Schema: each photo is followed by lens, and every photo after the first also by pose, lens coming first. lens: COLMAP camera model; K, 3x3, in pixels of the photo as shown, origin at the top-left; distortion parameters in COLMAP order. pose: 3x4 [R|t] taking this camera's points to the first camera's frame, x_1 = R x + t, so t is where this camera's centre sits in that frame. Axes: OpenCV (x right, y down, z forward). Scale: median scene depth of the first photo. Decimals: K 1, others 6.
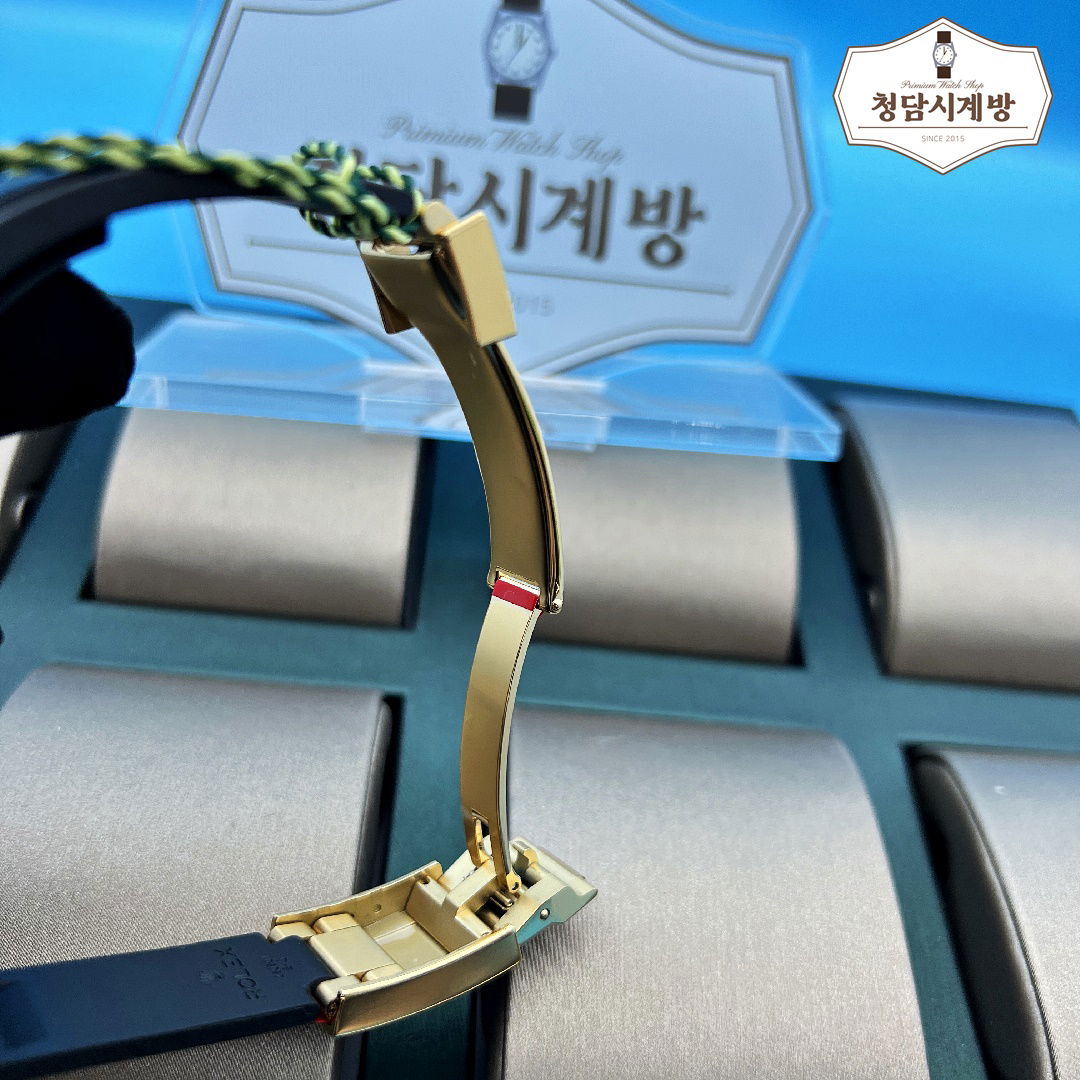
lens RADIAL K [[1144.3, 0, 540.0], [0, 1144.3, 540.0], [0, 0, 1]] dist [-0.027057, -0.045359]
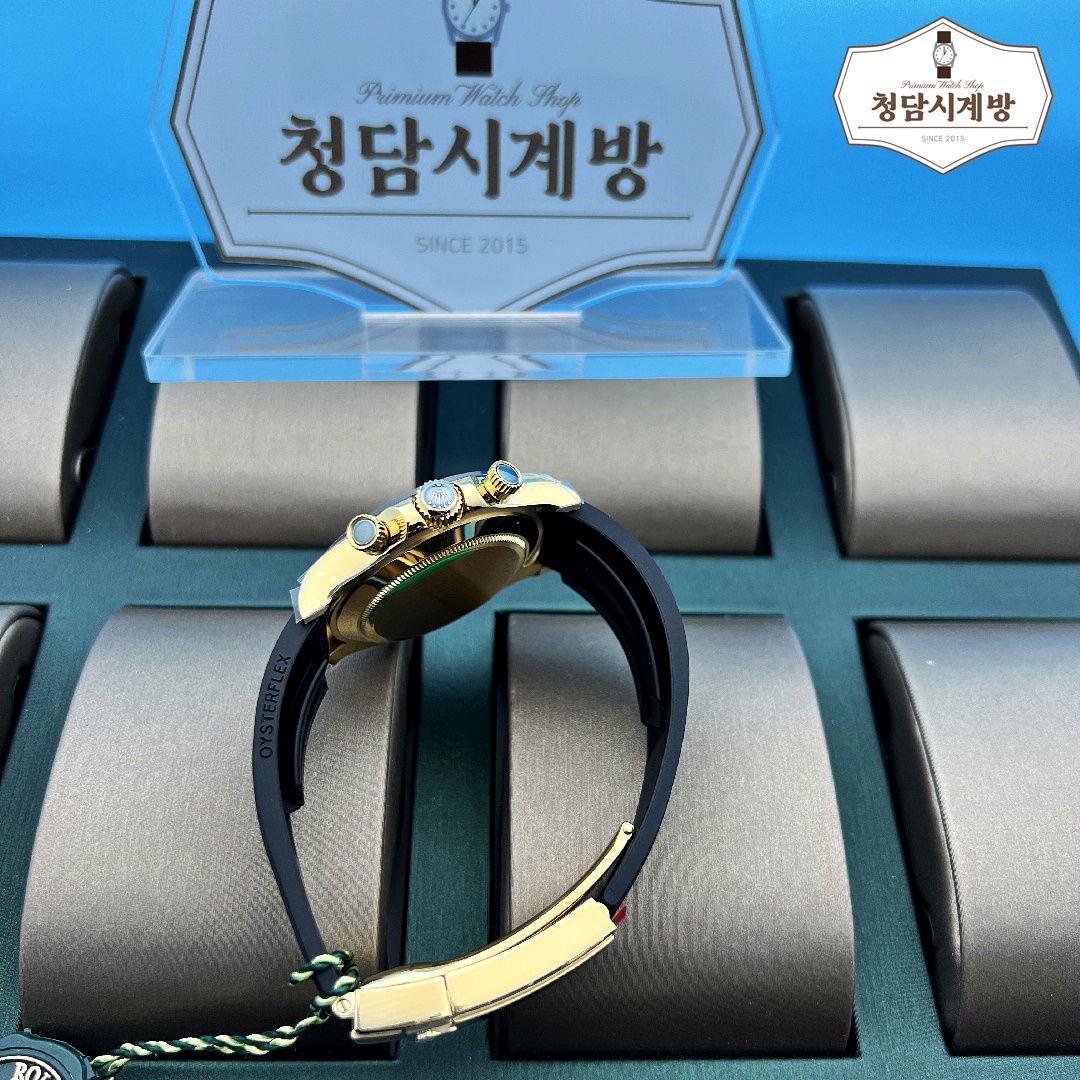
lens RADIAL K [[1131.3, 0, 540.0], [0, 1131.3, 540.0], [0, 0, 1]] dist [0.028284, -0.186614]
pose [[0.996161, -0.067997, -0.055142, 0.064973], [0.076253, 0.983350, 0.164949, -0.107654], [0.043008, -0.168520, 0.984759, -0.118560]]
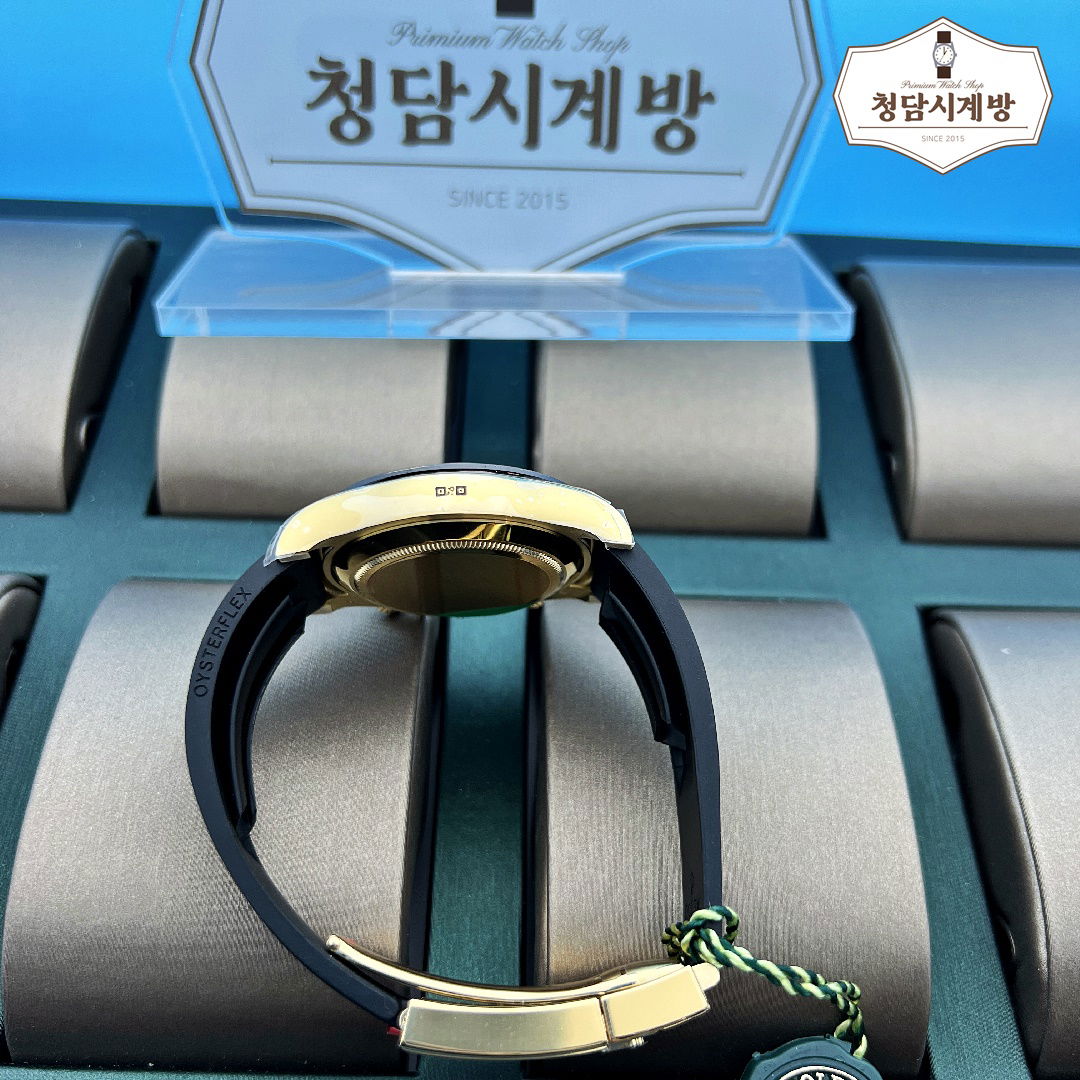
lens RADIAL K [[1144.3, 0, 540.0], [0, 1144.3, 540.0], [0, 0, 1]] dist [-0.027057, -0.045359]
pose [[0.996547, -0.053809, -0.063229, 0.034695], [0.062478, 0.987564, 0.144267, -0.055405], [0.054680, -0.147720, 0.987517, -0.053237]]
